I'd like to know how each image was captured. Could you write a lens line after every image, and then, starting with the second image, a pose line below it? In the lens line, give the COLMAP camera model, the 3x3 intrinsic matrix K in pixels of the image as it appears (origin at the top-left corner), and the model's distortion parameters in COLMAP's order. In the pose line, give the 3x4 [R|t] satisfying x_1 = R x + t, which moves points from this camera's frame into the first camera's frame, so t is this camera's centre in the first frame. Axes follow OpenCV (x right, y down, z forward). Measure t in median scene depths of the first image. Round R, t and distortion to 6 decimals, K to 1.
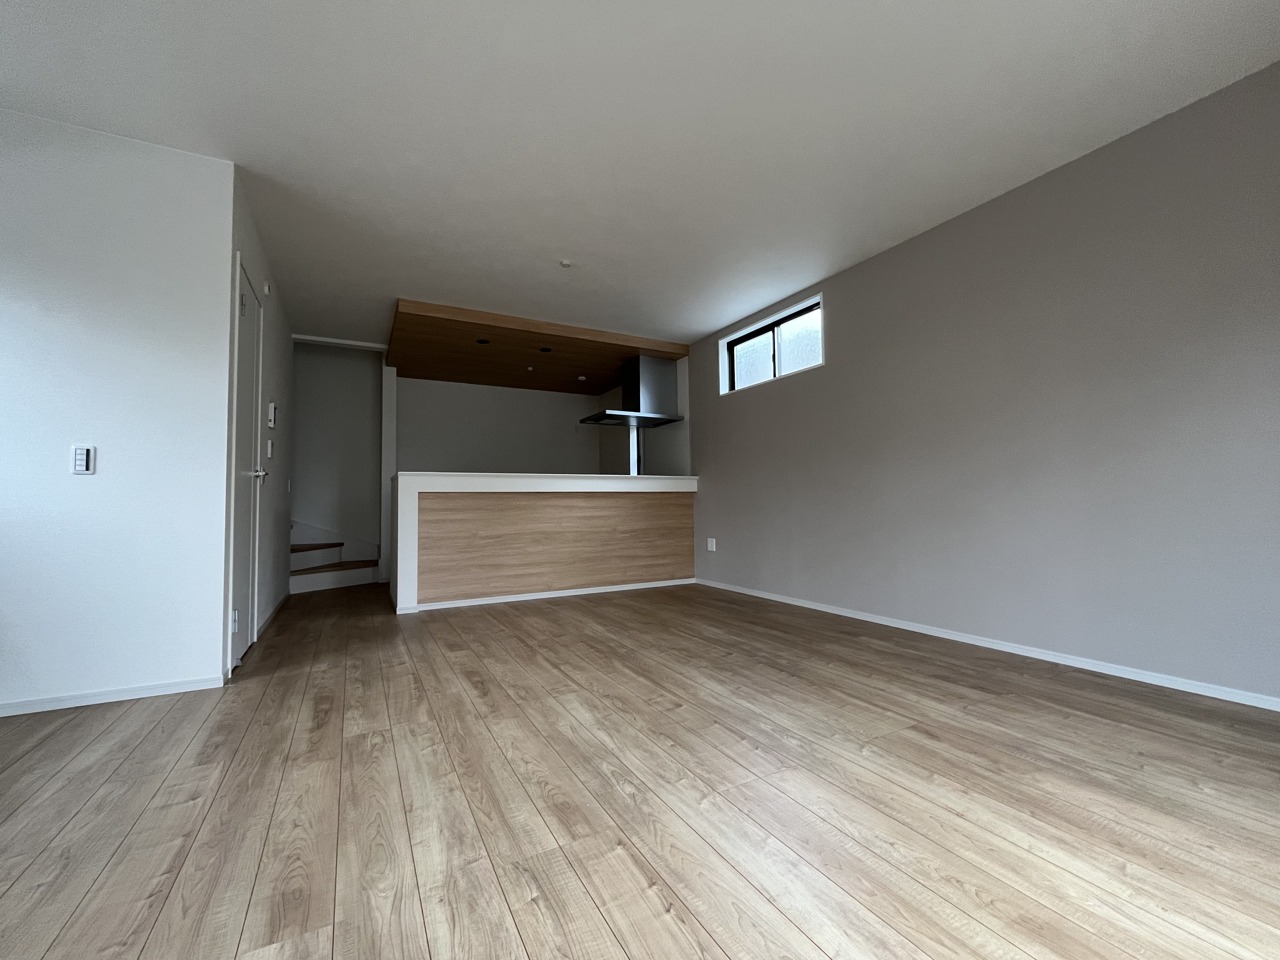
lens RADIAL K [[522.8, 0, 635.7], [0, 522.8, 481.3], [0, 0, 1]] dist [-0.003202, -0.000328]
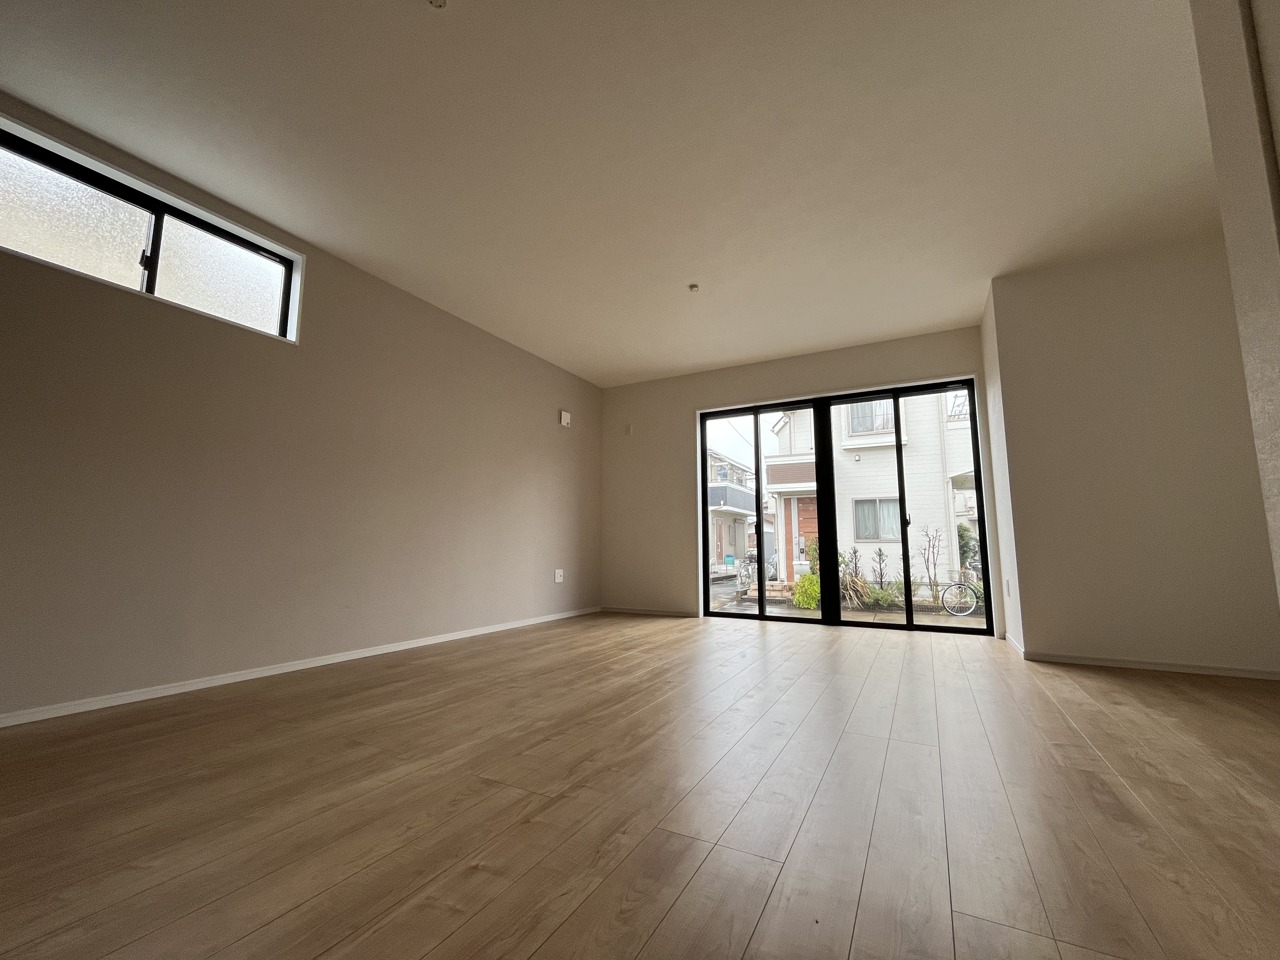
lens RADIAL K [[522.8, 0, 638.9], [0, 522.8, 481.2], [0, 0, 1]] dist [-0.003202, -0.000328]
pose [[-0.546840, 0.114569, 0.829361, -0.790591], [-0.030863, 0.987161, -0.156718, 0.121192], [-0.836668, -0.111296, -0.536284, 1.446569]]
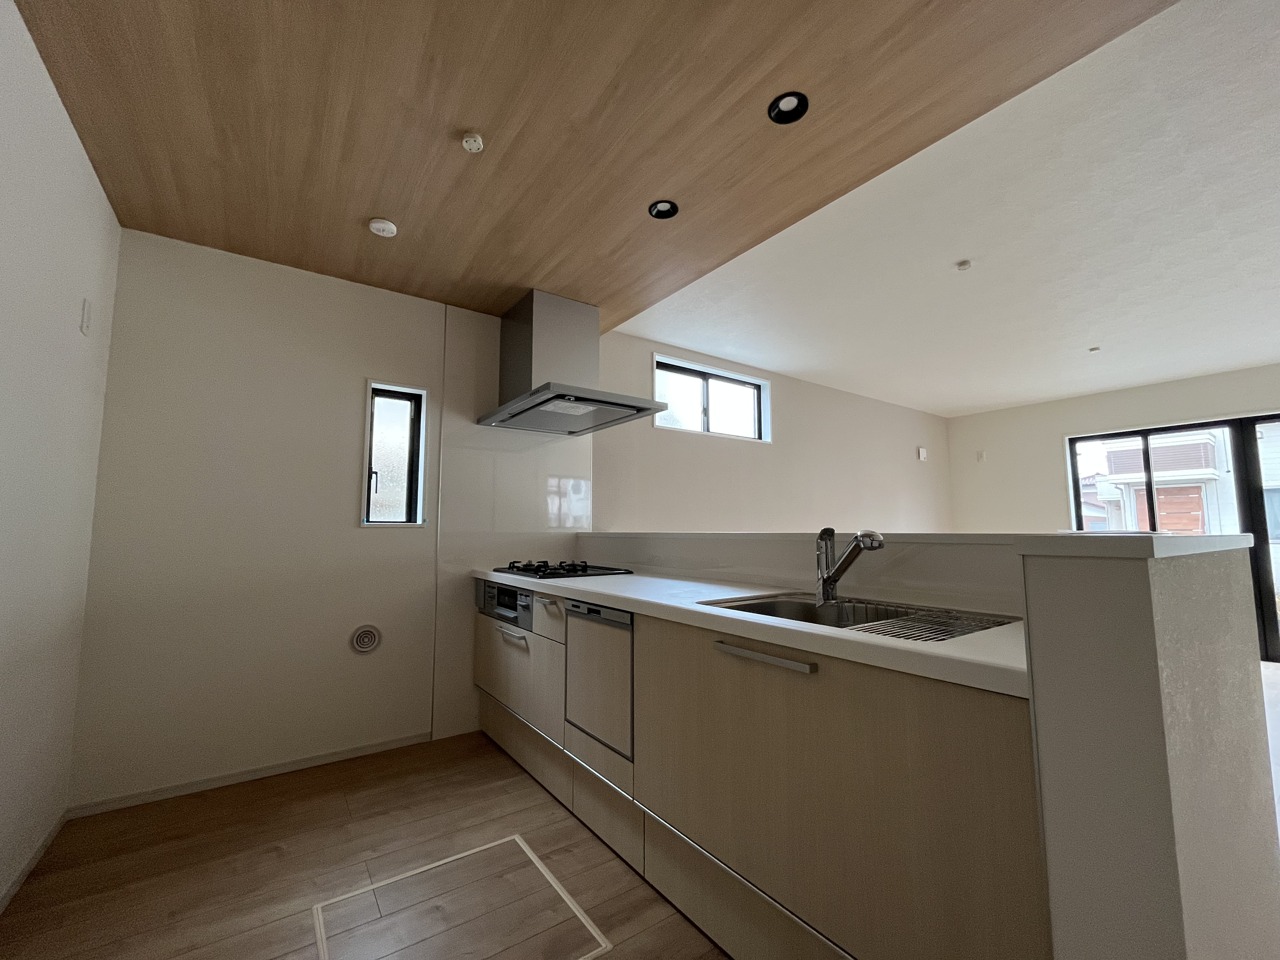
lens RADIAL K [[522.8, 0, 632.6], [0, 522.8, 479.7], [0, 0, 1]] dist [-0.003202, -0.000328]
pose [[-0.116480, 0.107709, 0.987335, -1.090775], [-0.039405, 0.992818, -0.112955, -0.002285], [-0.992411, -0.052063, -0.111399, 2.133657]]
